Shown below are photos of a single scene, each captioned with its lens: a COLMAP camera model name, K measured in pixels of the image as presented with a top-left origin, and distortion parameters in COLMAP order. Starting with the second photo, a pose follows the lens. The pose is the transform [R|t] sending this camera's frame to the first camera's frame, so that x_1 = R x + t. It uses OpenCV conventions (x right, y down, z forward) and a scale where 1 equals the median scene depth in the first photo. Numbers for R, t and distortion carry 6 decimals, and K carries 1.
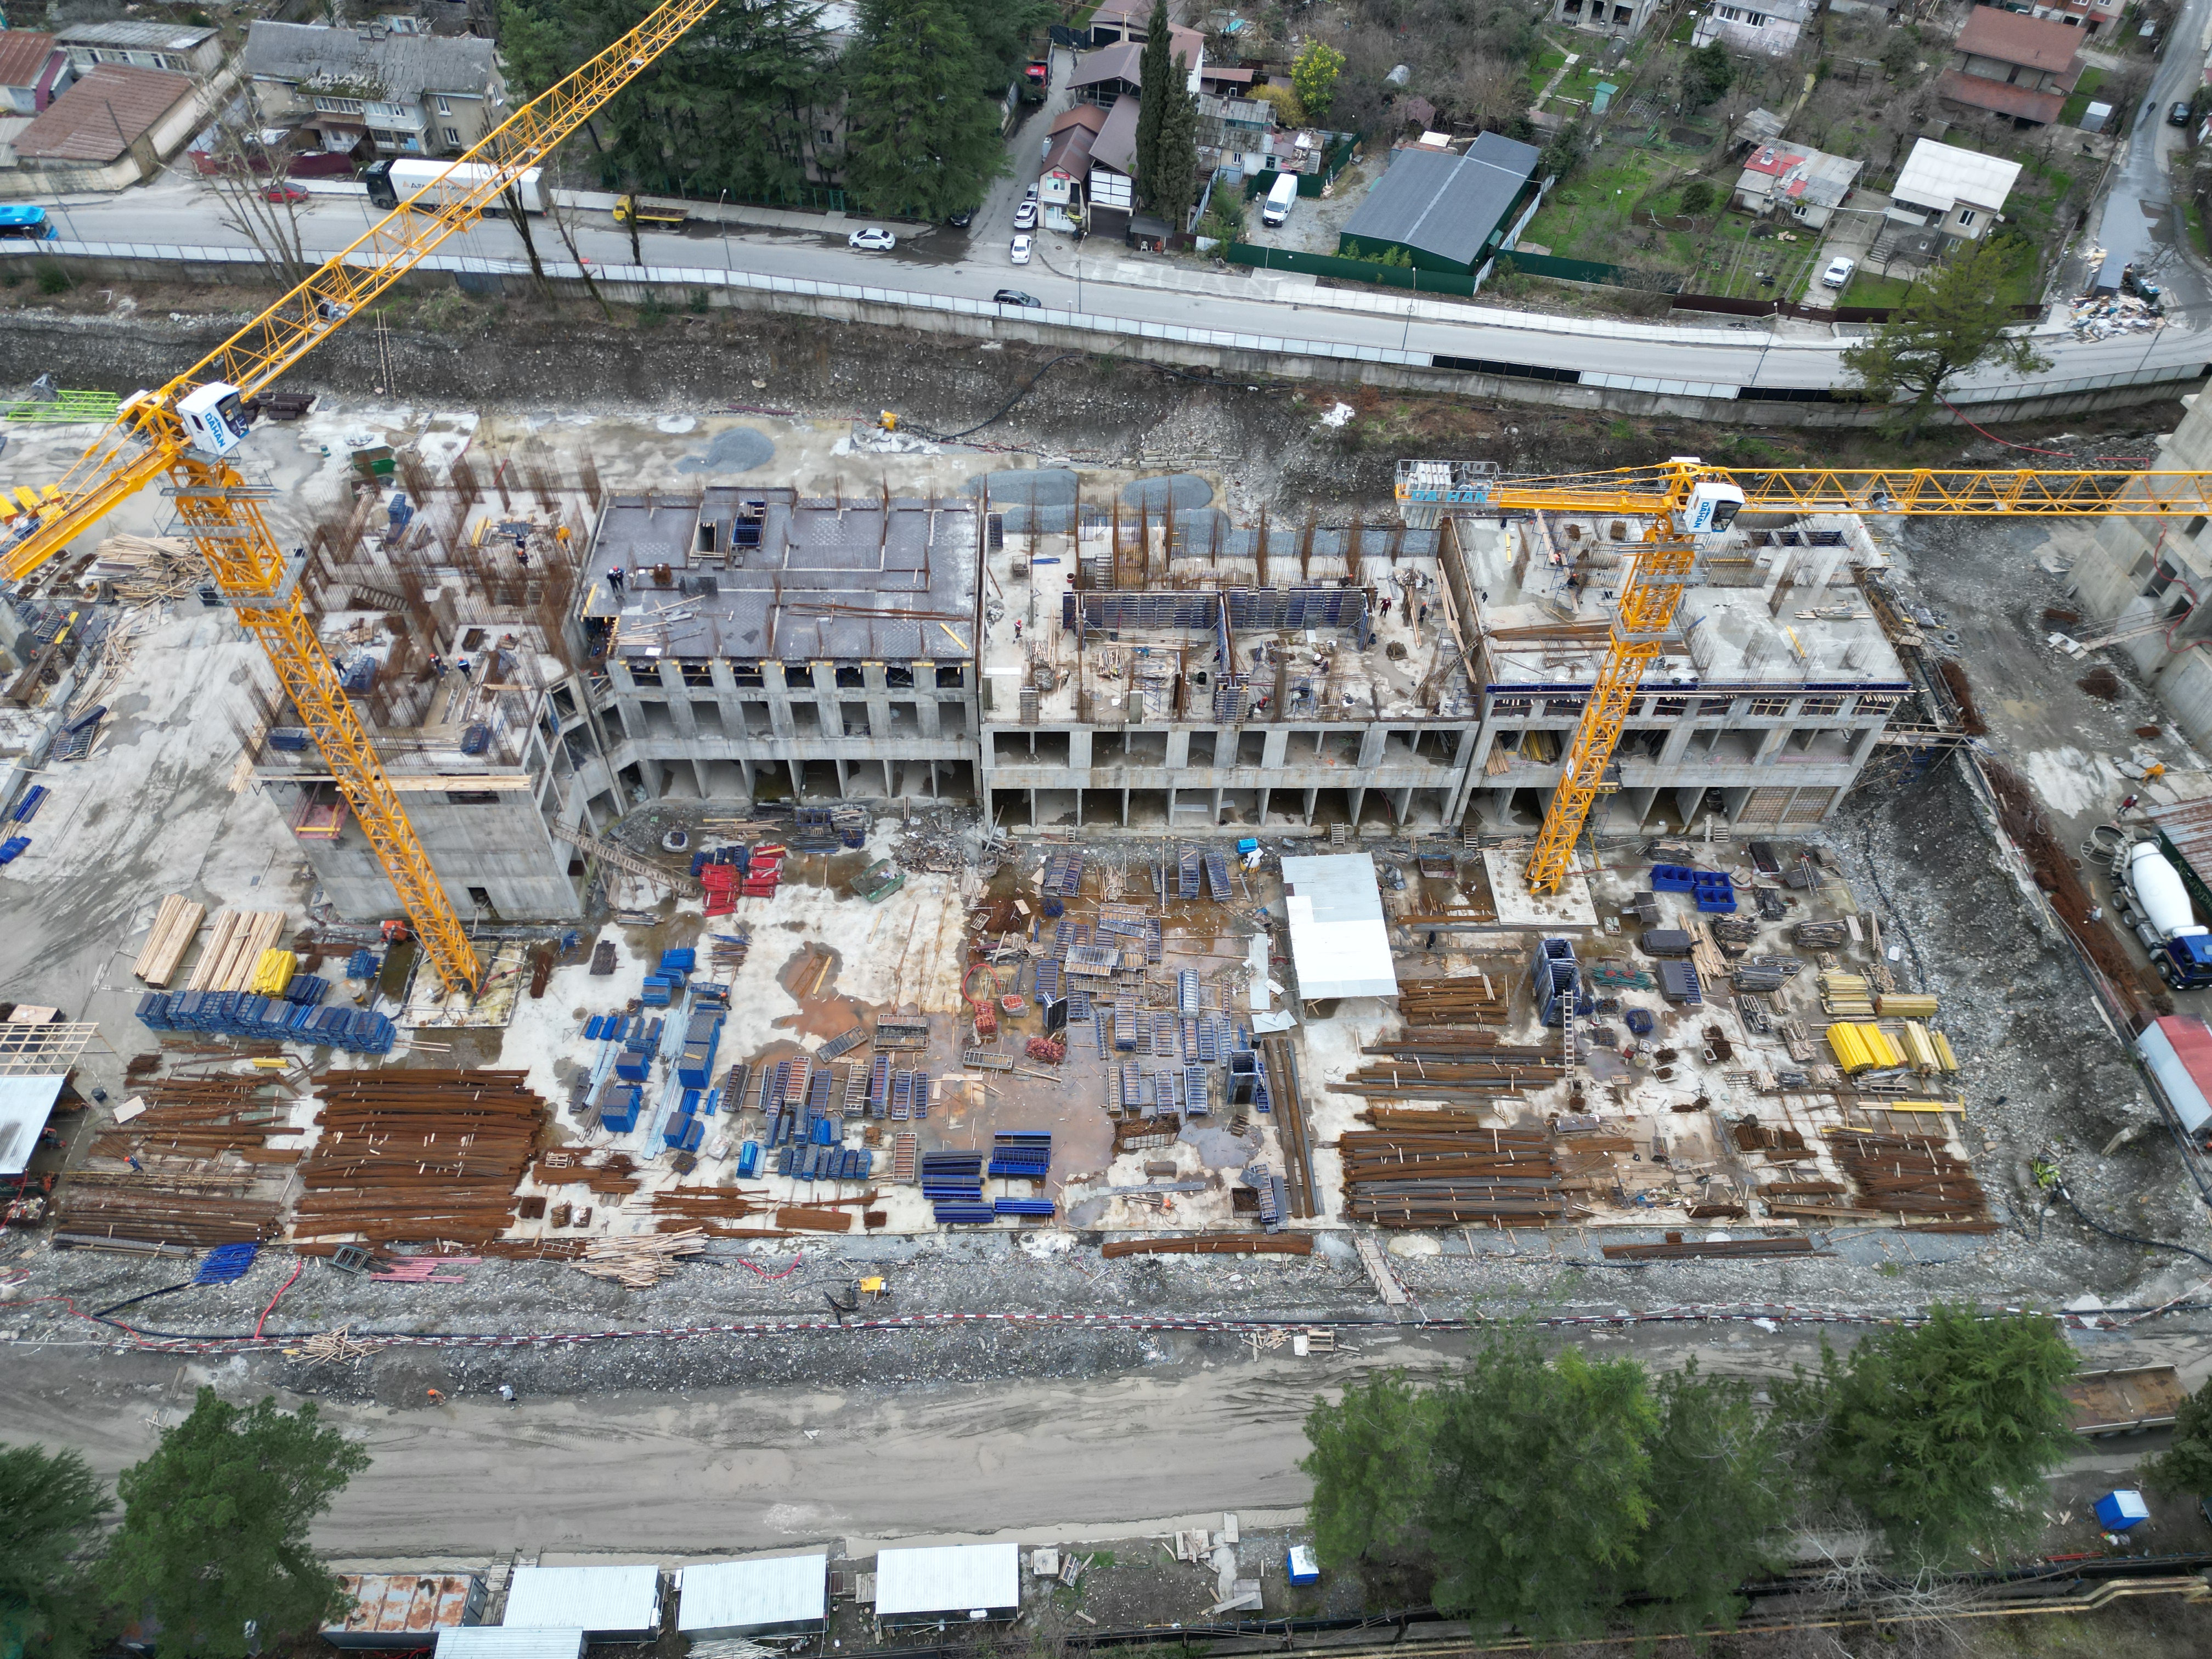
lens RADIAL K [[1542.9, 0, 1092.7], [0, 1542.9, 822.6], [0, 0, 1]] dist [0.078186, -0.071133]
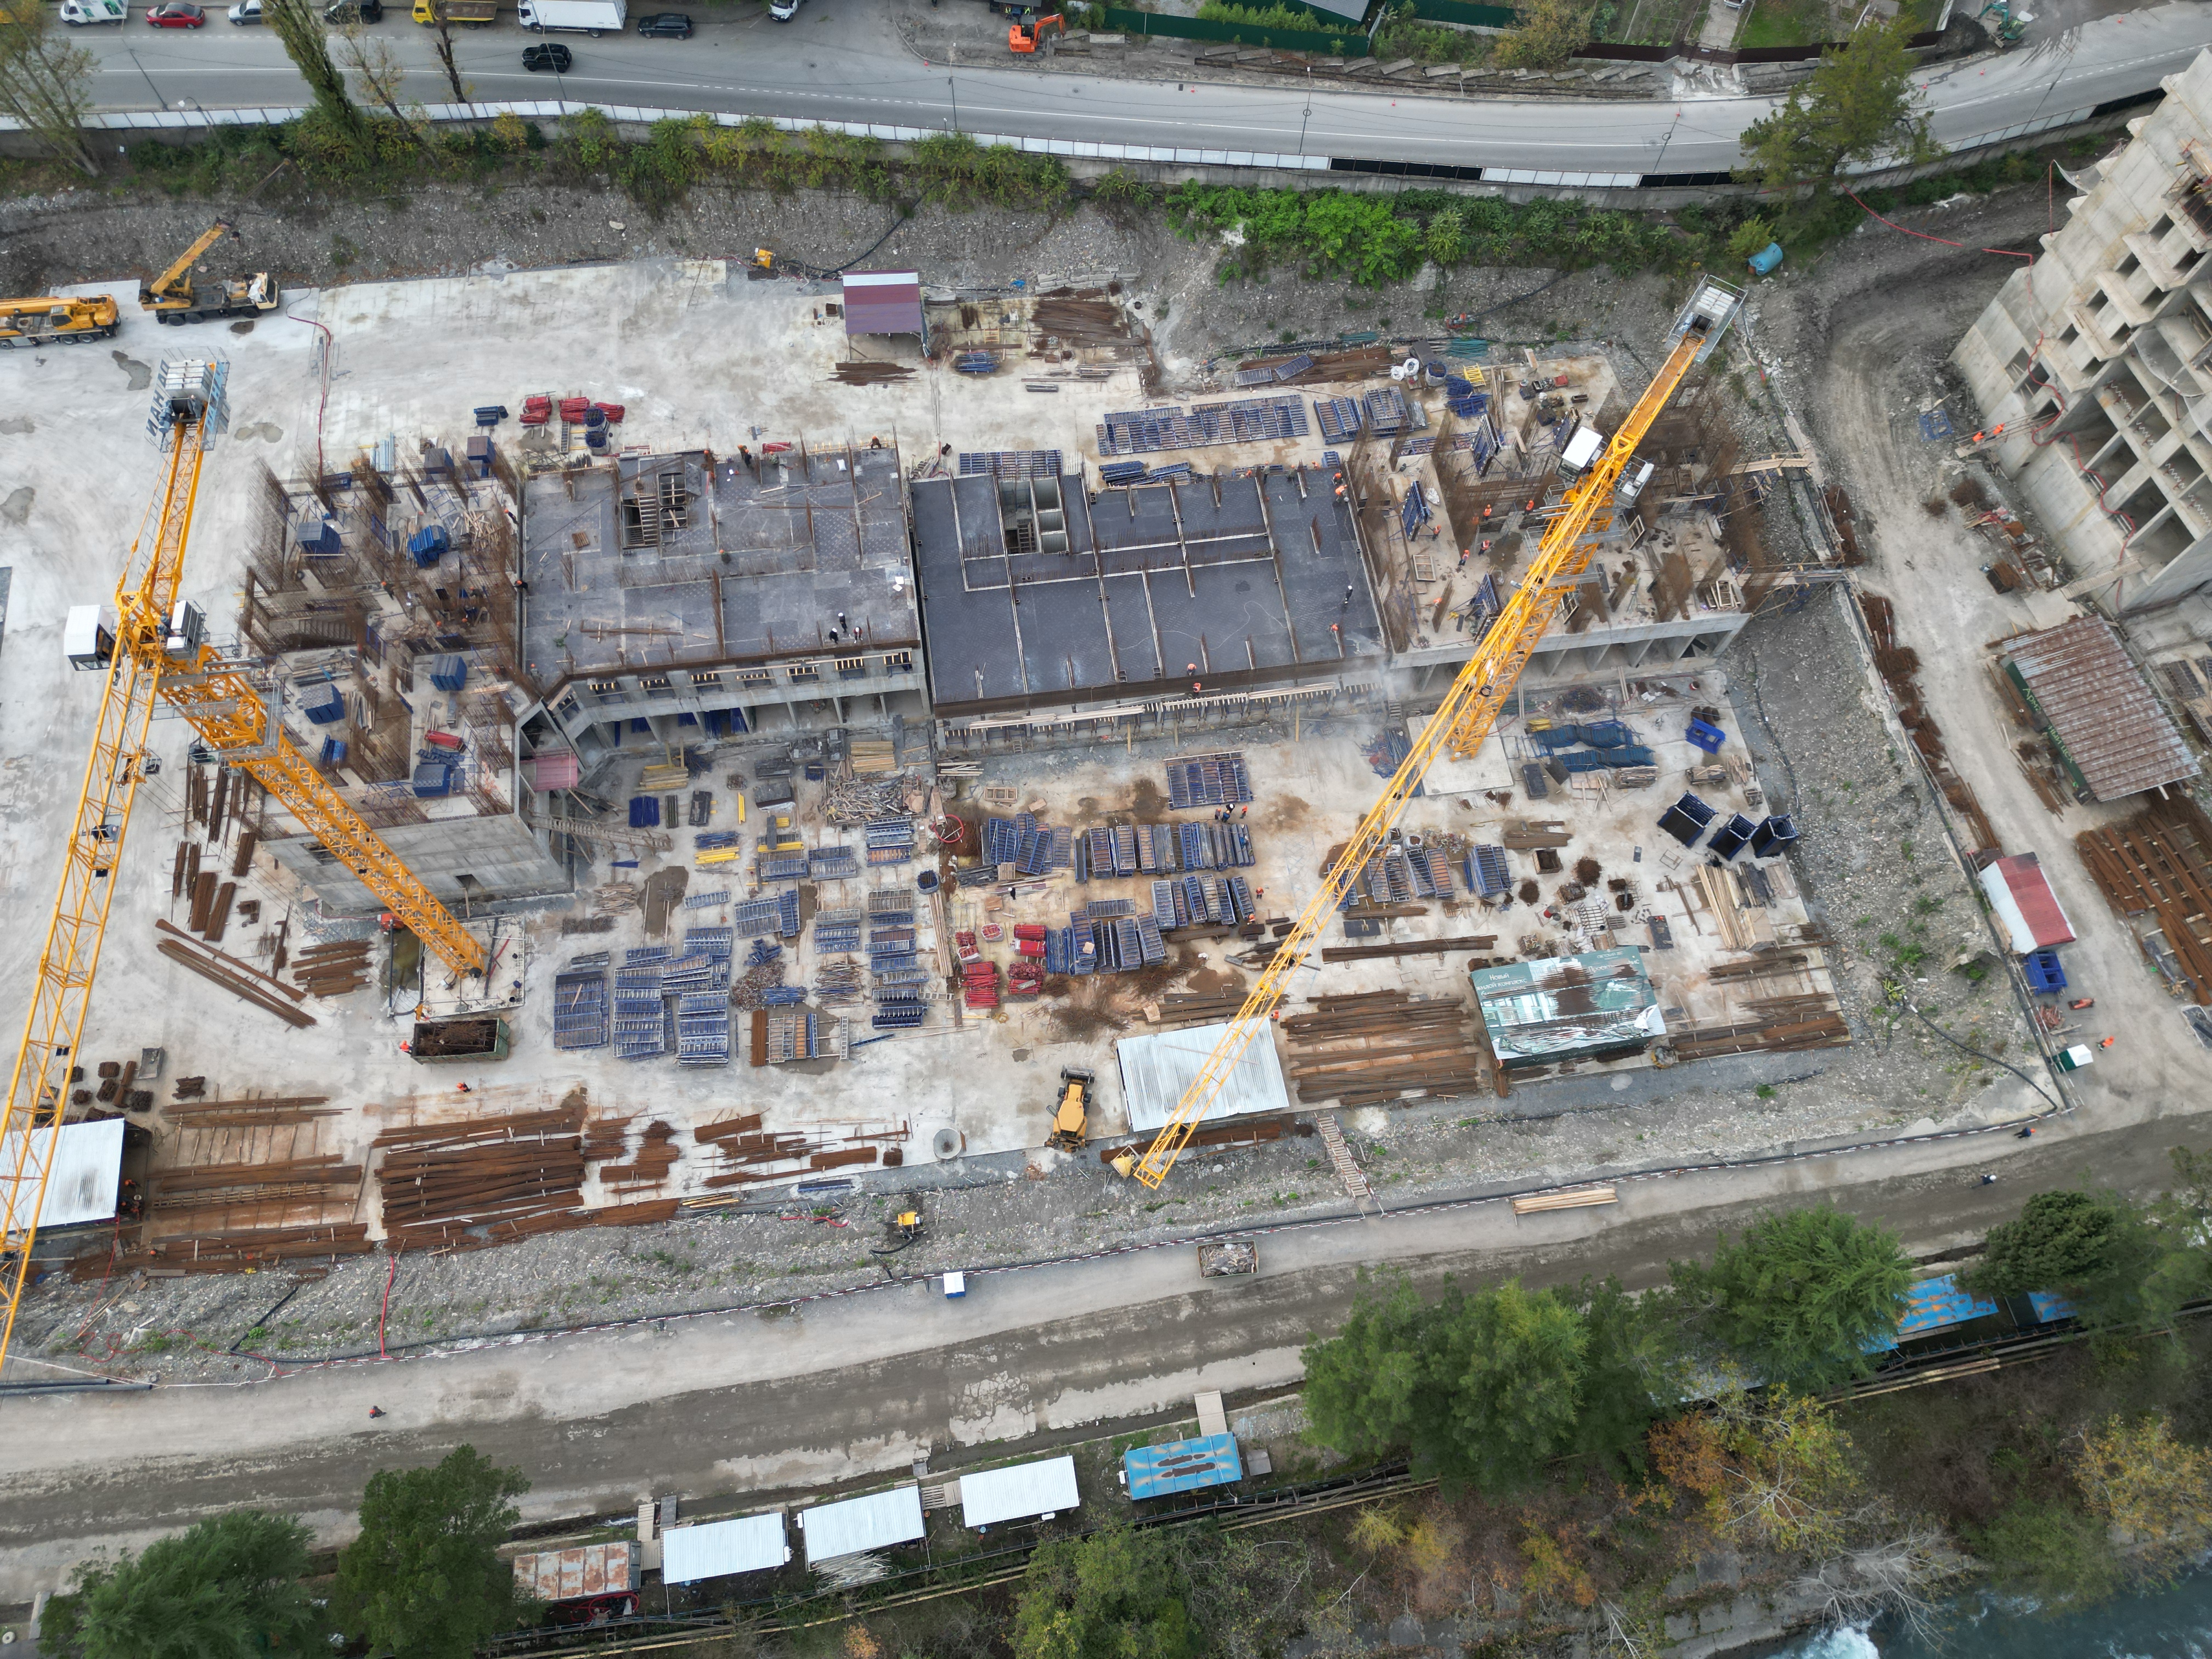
lens RADIAL K [[1540.9, 0, 1093.7], [0, 1540.9, 824.6], [0, 0, 1]] dist [0.084287, -0.076963]
pose [[0.992494, -0.107414, 0.058467, -0.032844], [0.086901, 0.955815, 0.280831, -0.233103], [-0.086049, -0.273642, 0.957975, -0.024500]]
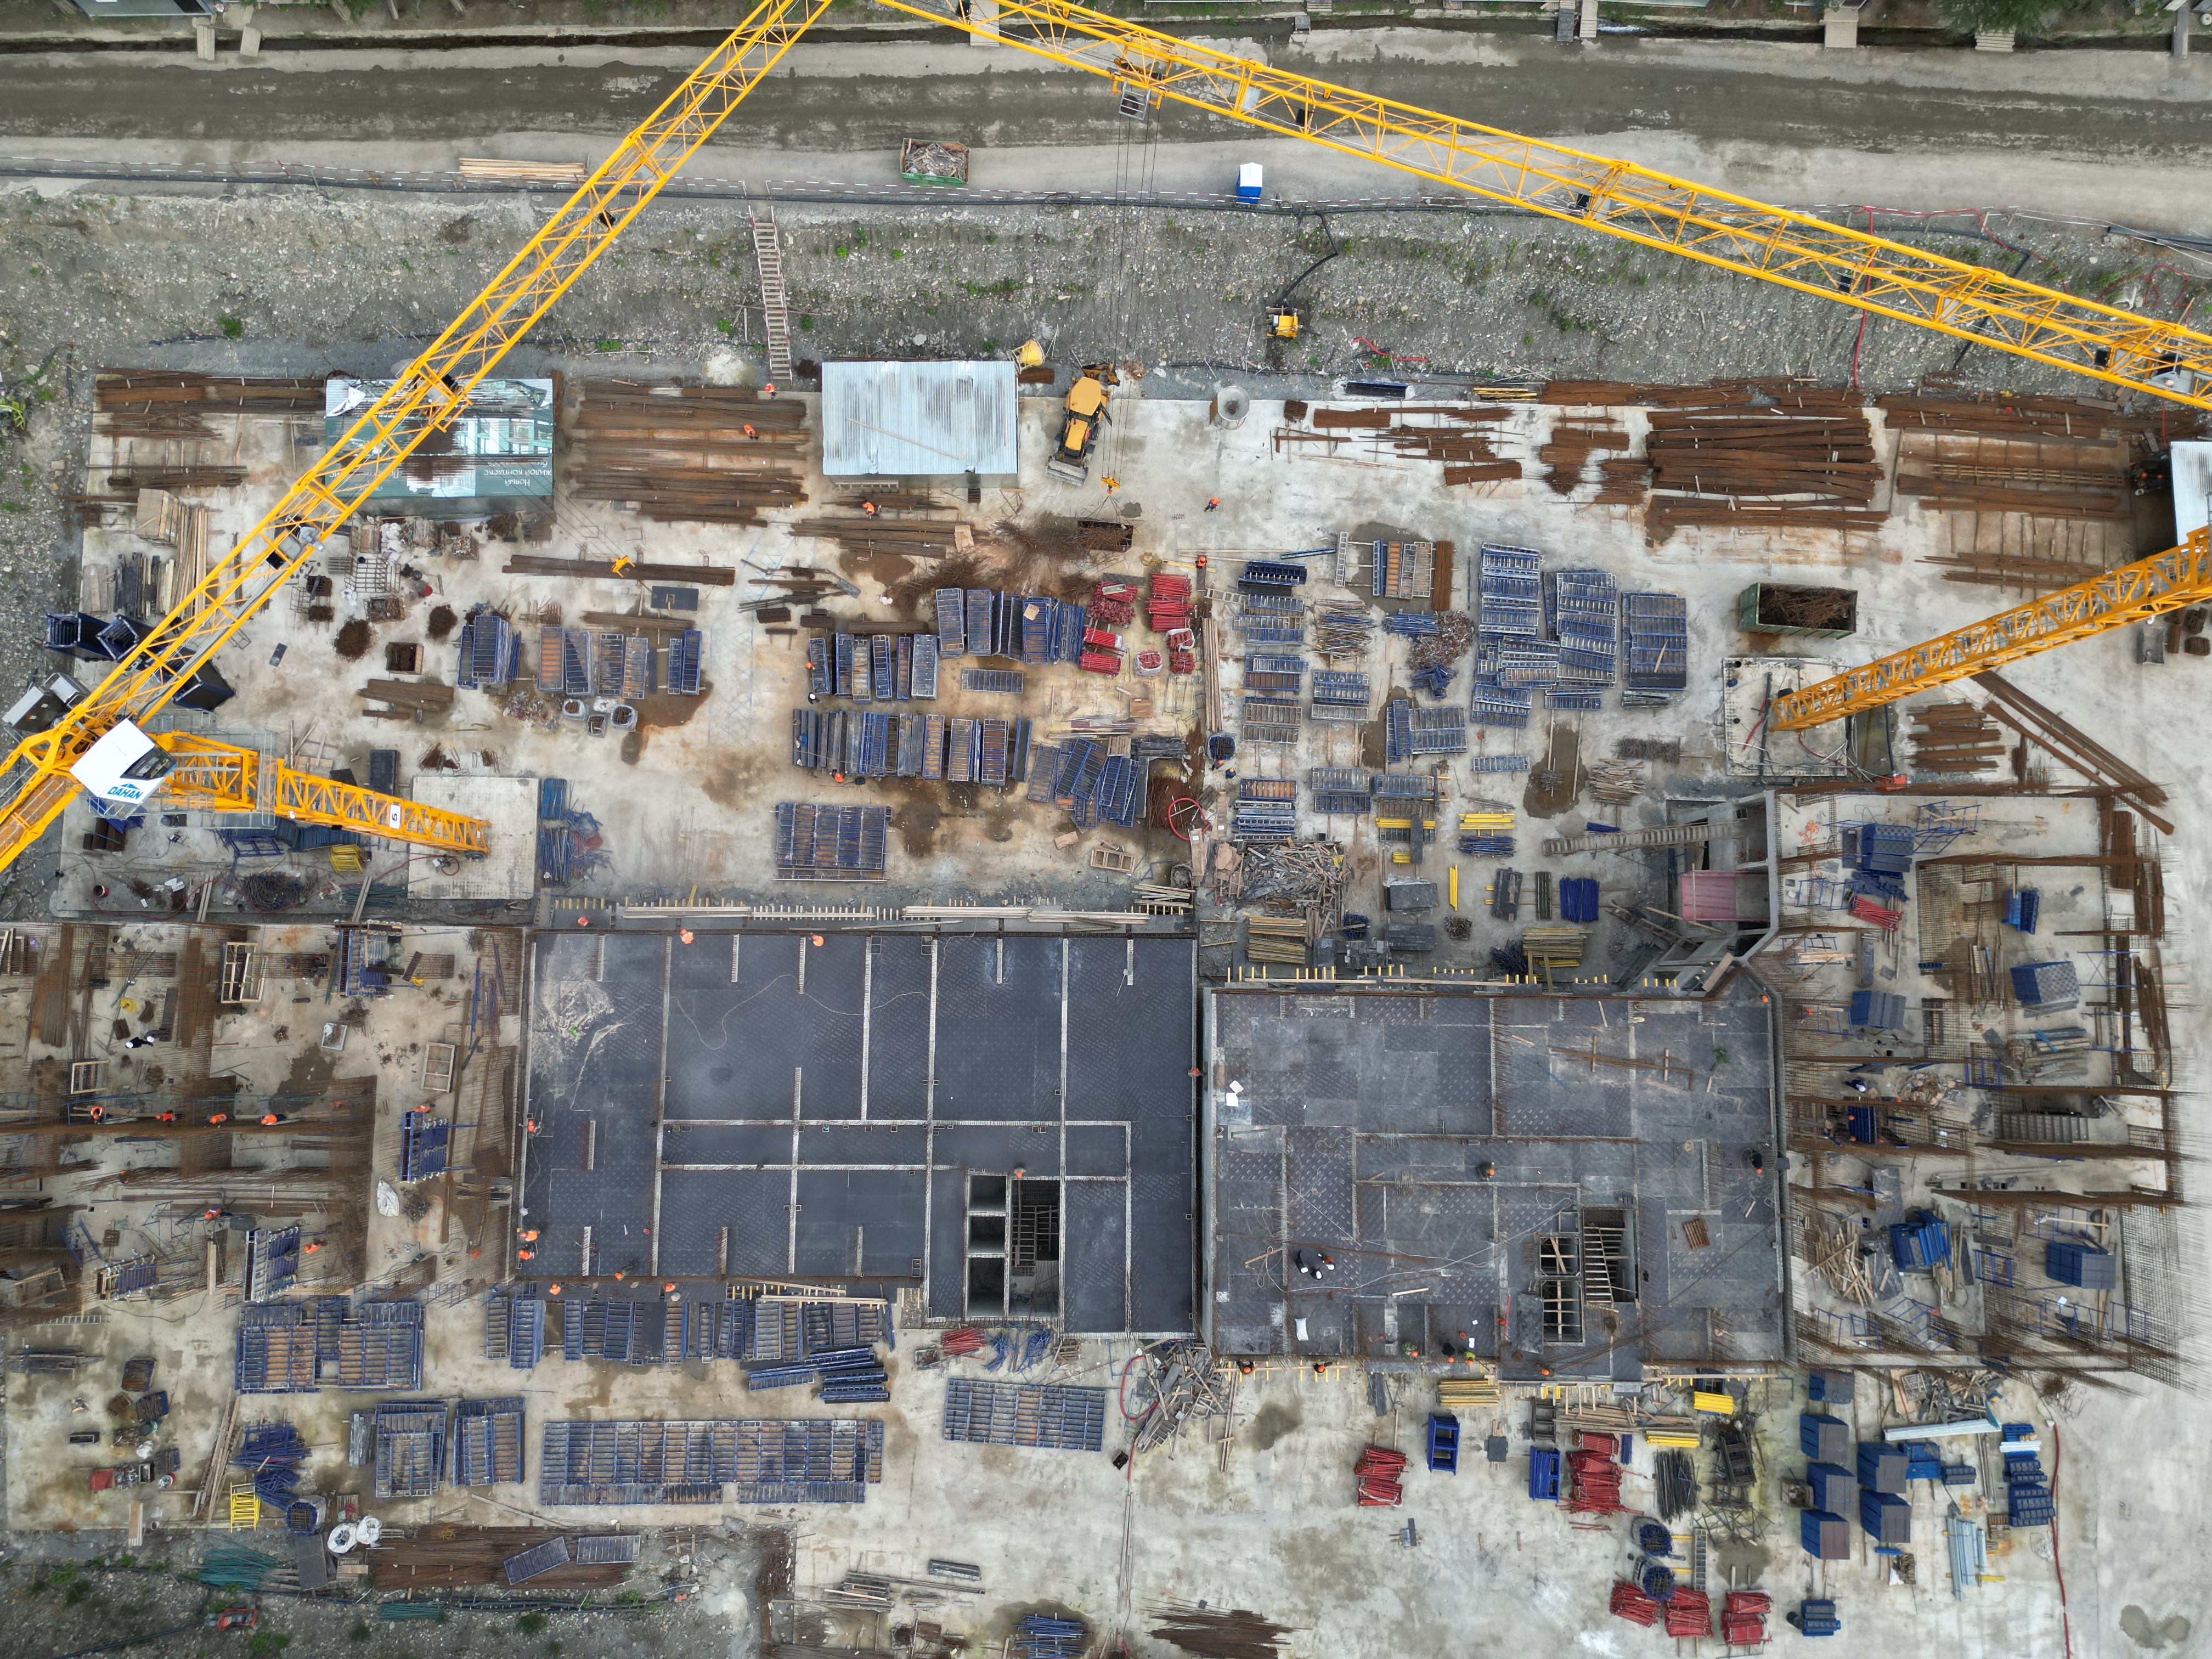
lens RADIAL K [[1542.9, 0, 1092.7], [0, 1542.9, 822.6], [0, 0, 1]] dist [0.078186, -0.071133]
pose [[-0.998586, -0.033802, -0.041034, 0.010425], [-0.006408, -0.689686, 0.724080, -0.517486], [-0.052776, 0.723319, 0.688494, 0.437680]]
